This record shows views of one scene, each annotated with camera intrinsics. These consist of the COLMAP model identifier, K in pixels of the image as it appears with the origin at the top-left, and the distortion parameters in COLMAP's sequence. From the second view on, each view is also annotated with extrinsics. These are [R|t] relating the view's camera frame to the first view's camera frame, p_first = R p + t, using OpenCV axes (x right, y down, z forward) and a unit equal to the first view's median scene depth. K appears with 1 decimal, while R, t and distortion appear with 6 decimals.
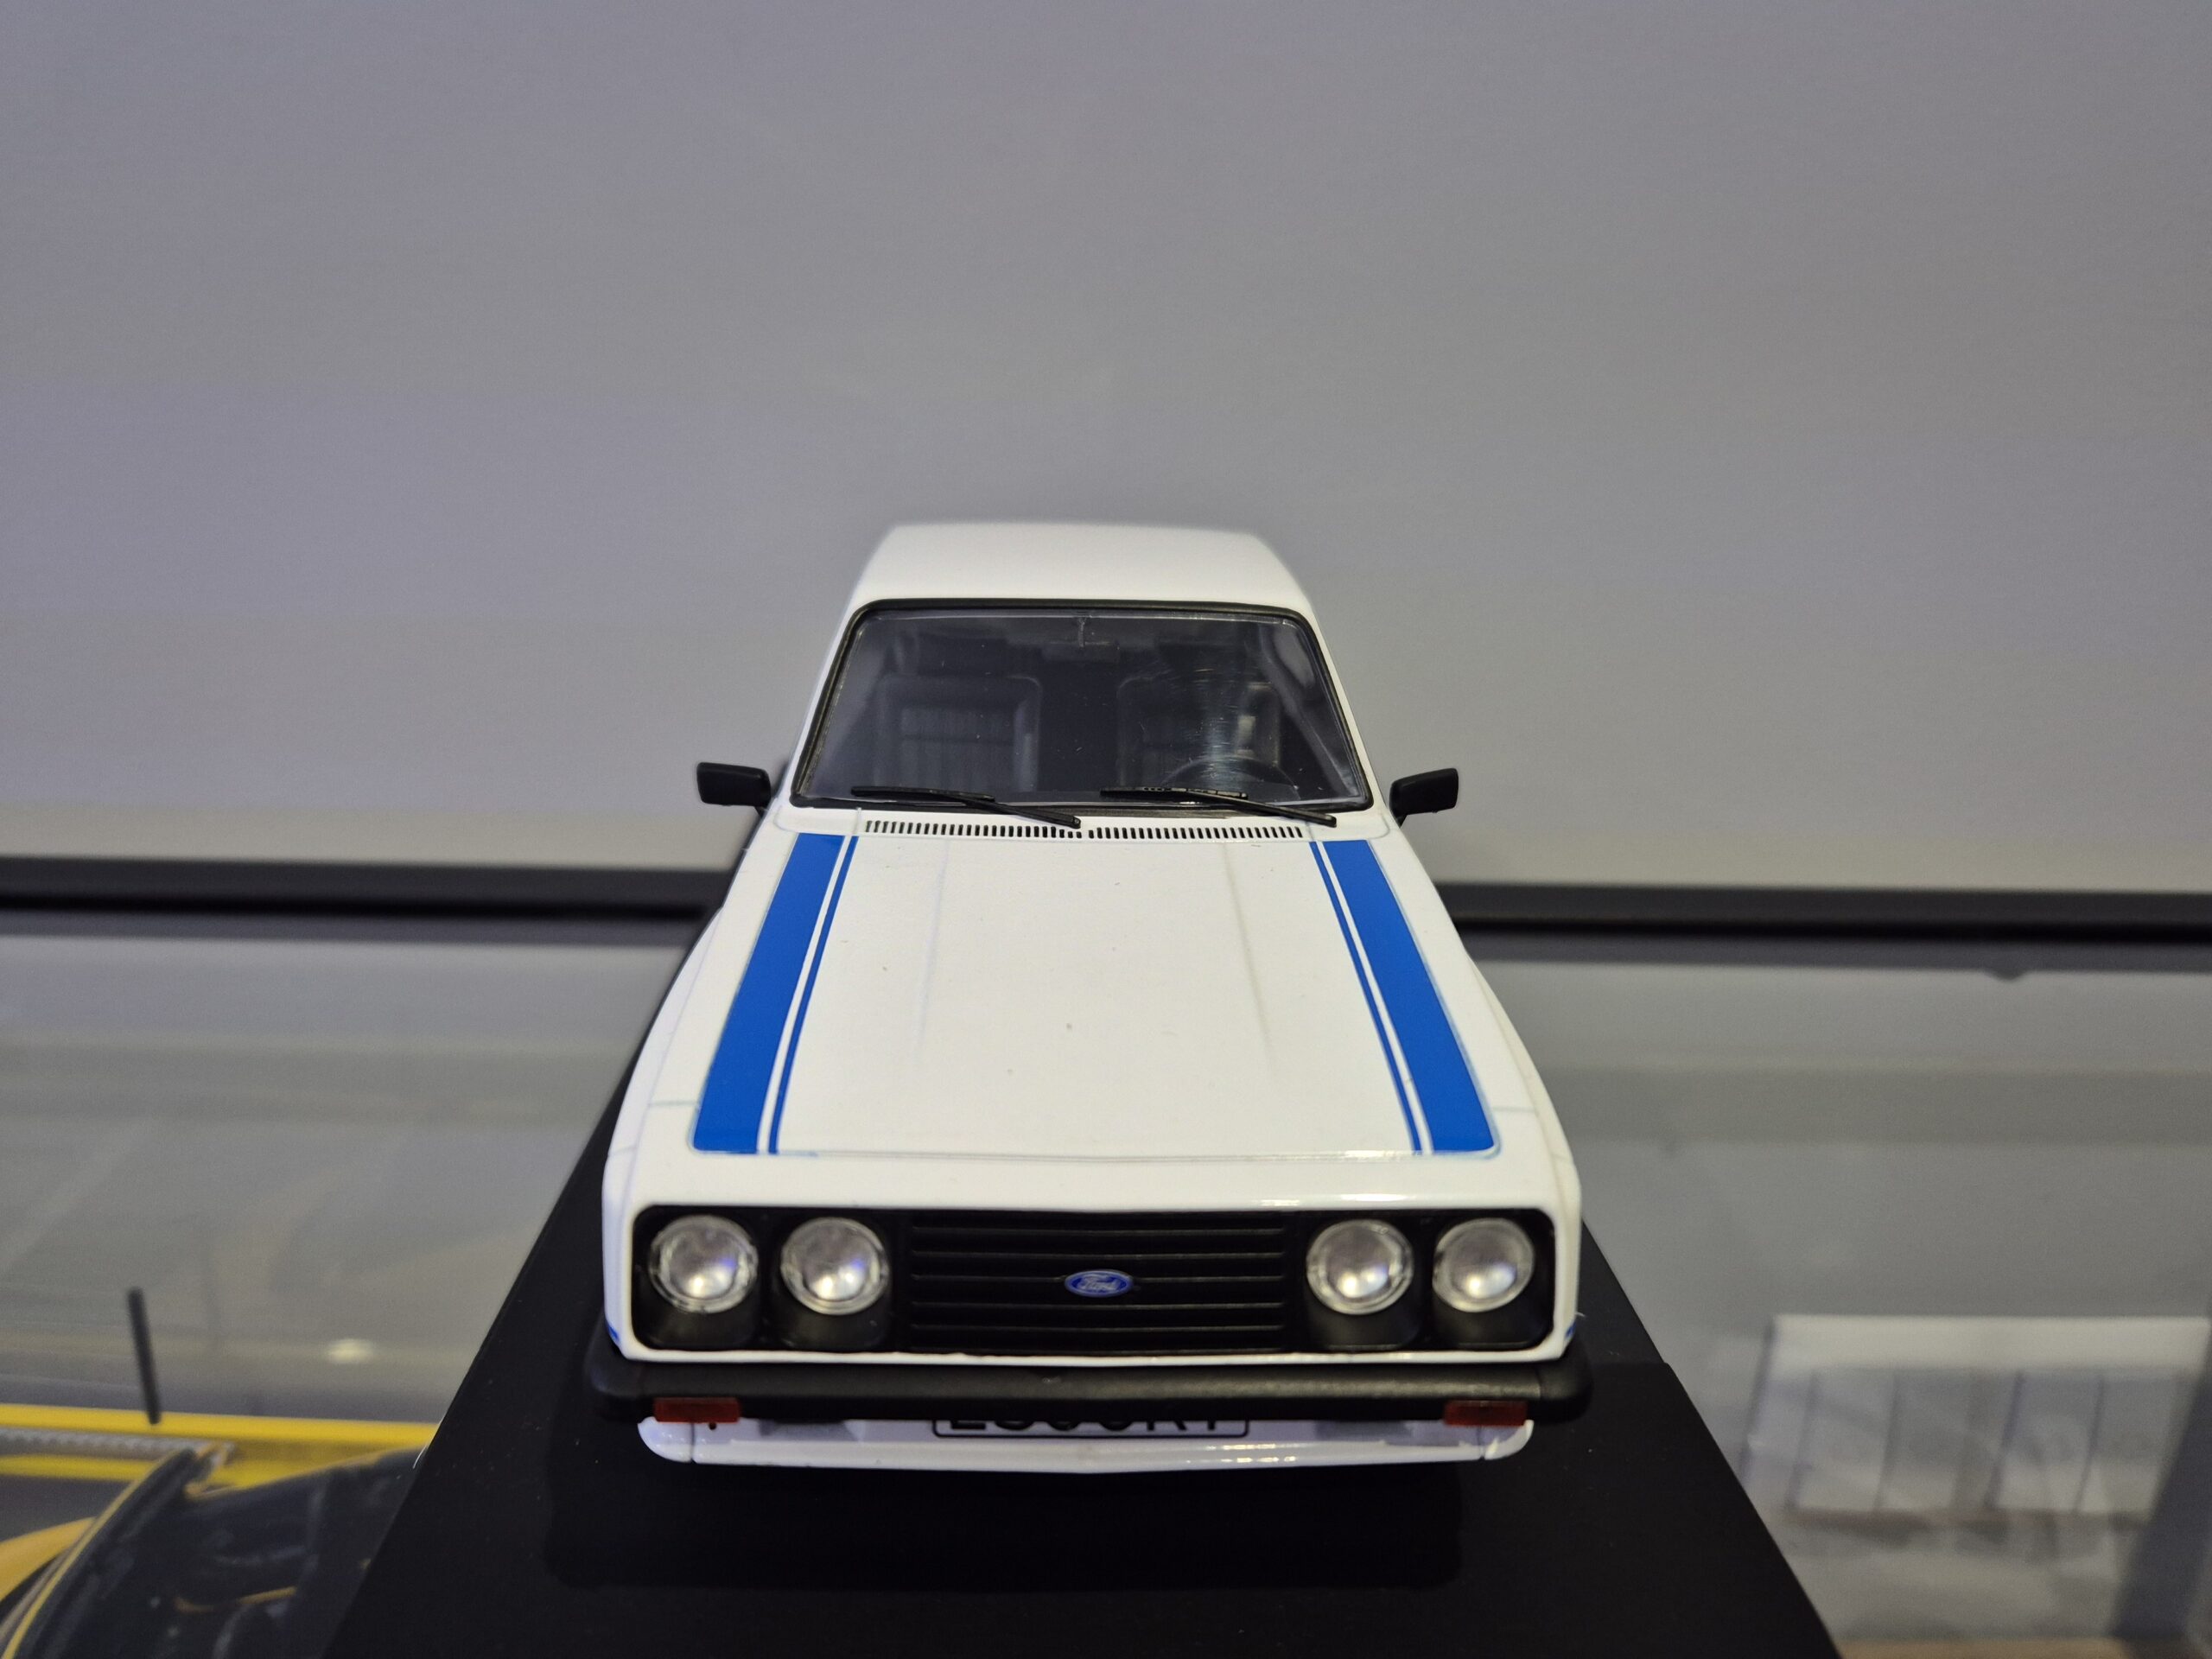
lens RADIAL K [[1573.3, 0, 1141.4], [0, 1573.3, 822.7], [0, 0, 1]] dist [-0.001586, 0.002418]
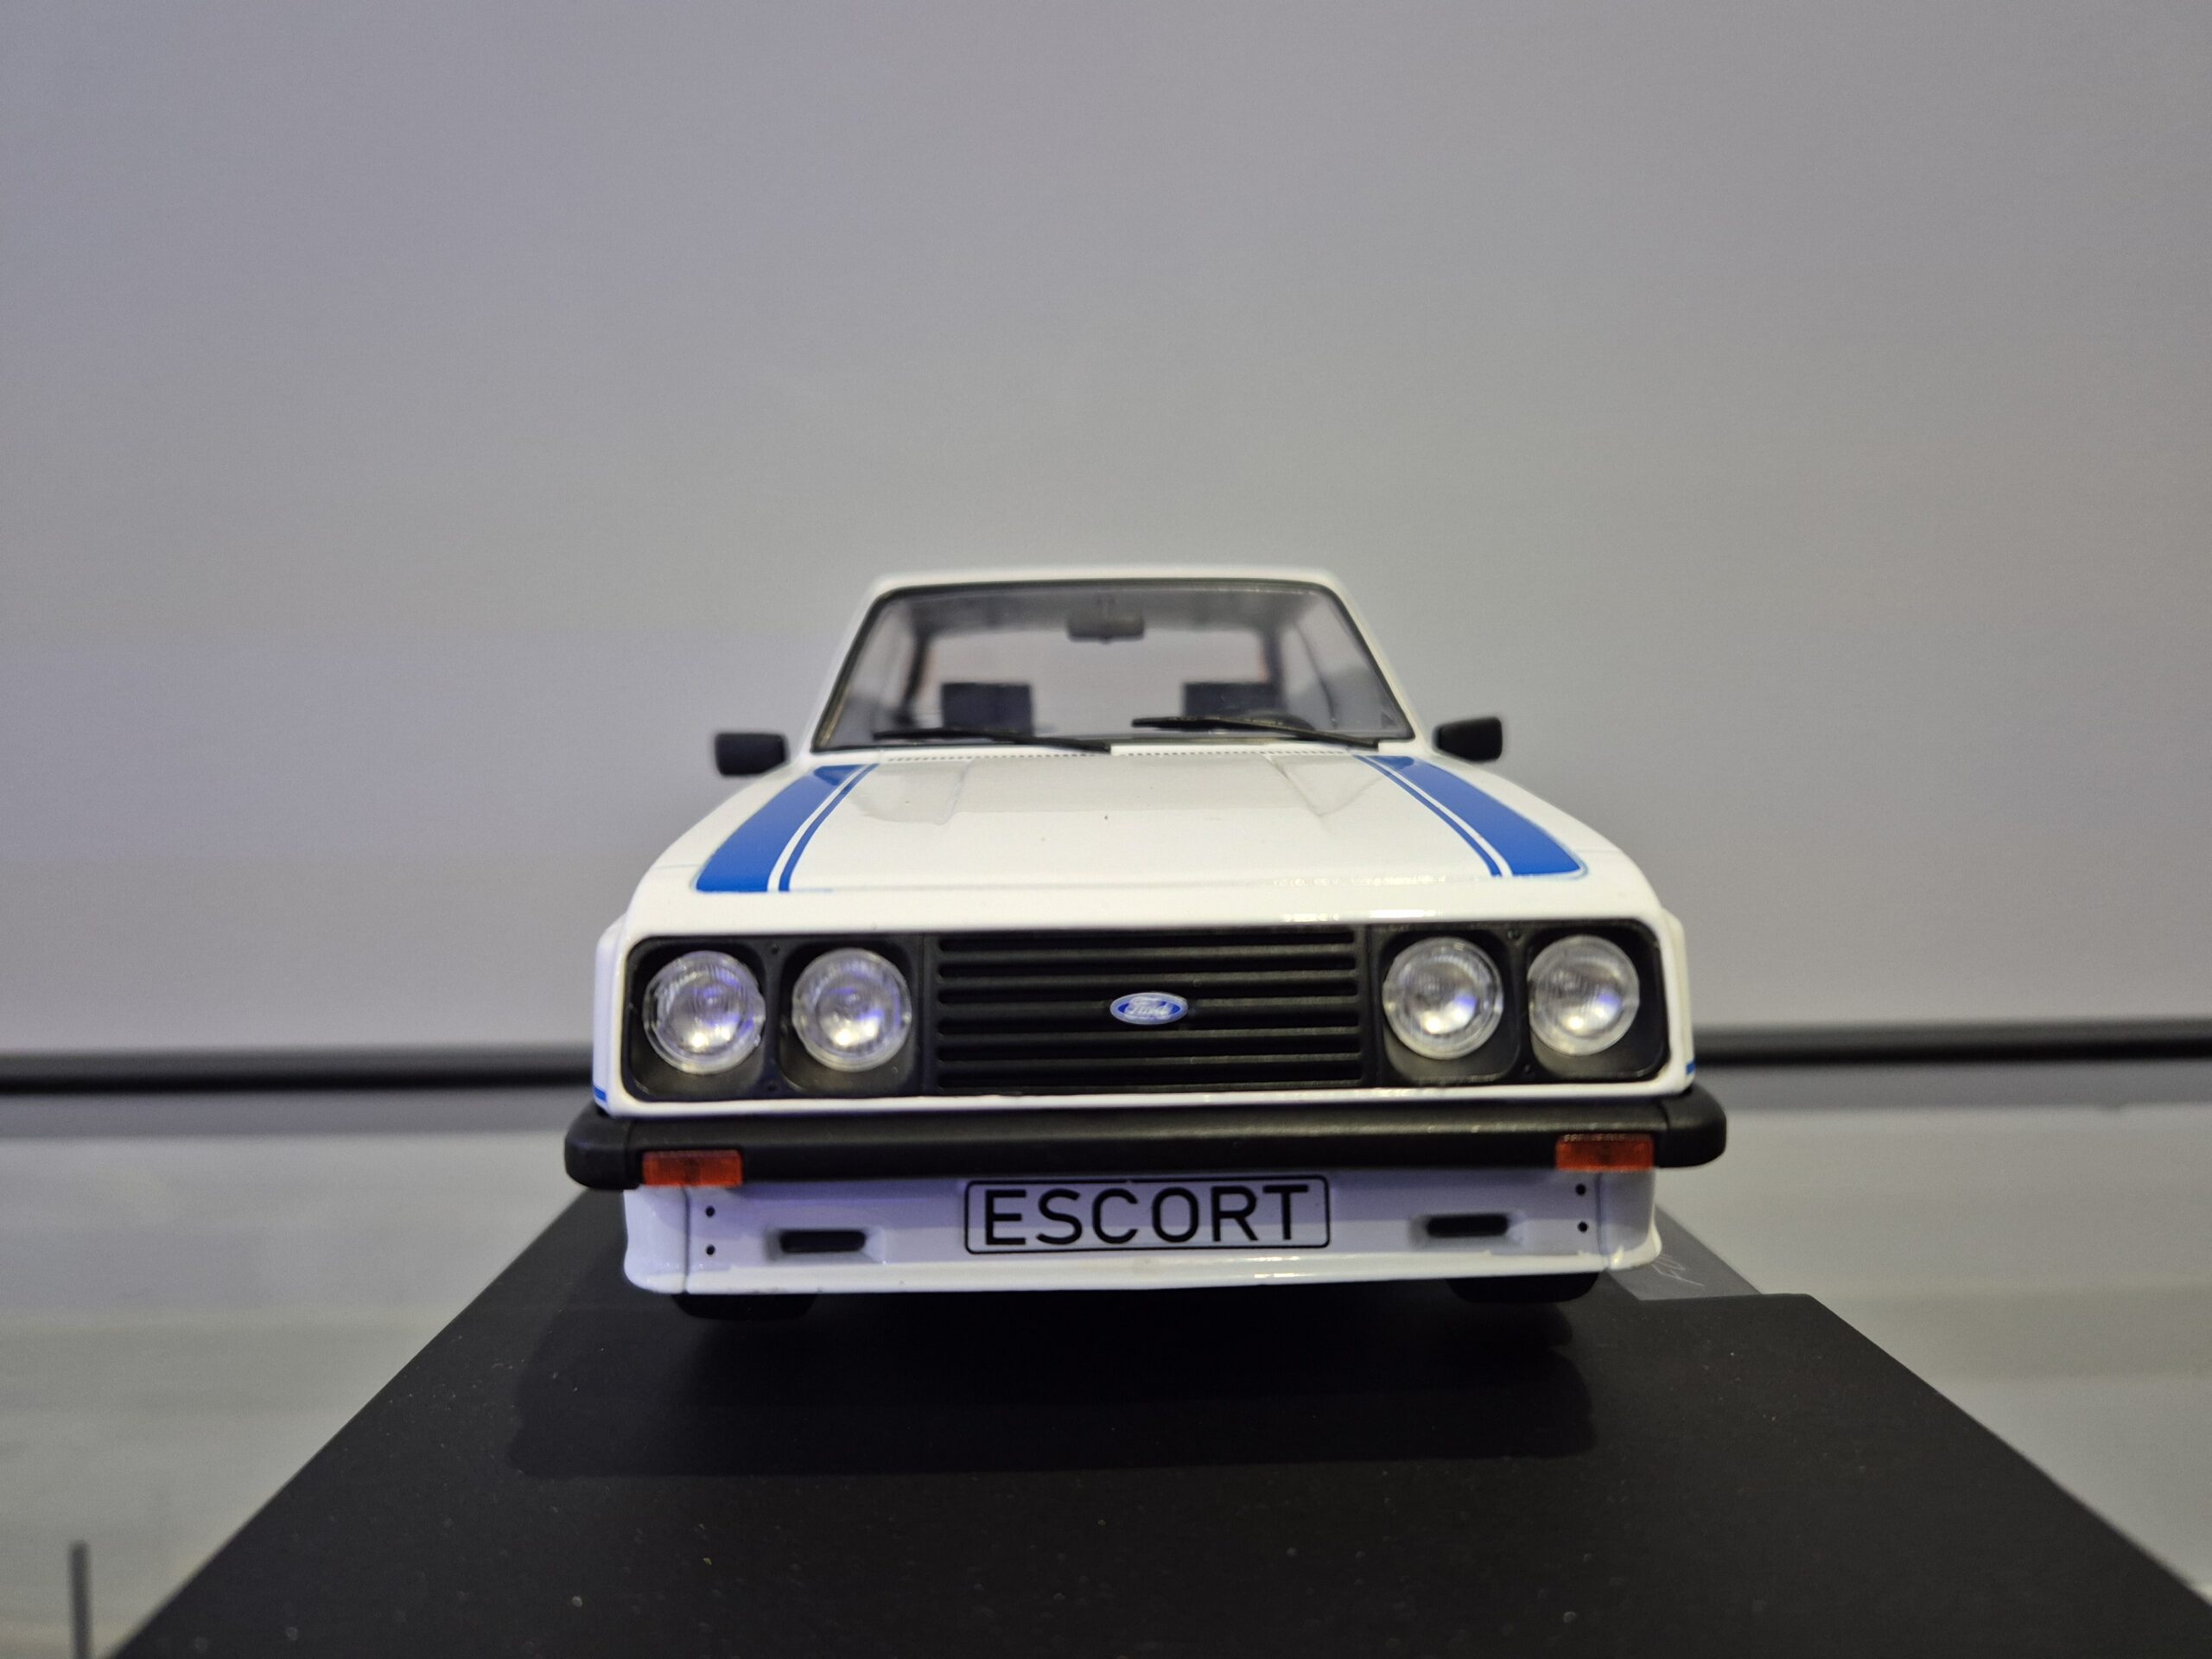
lens RADIAL K [[1573.3, 0, 1141.4], [0, 1573.3, 822.7], [0, 0, 1]] dist [-0.001586, 0.002418]
pose [[0.998873, -0.045955, -0.011855, -0.015604], [0.041524, 0.967206, -0.250574, 0.402497], [0.022982, 0.249800, 0.968025, 0.115112]]
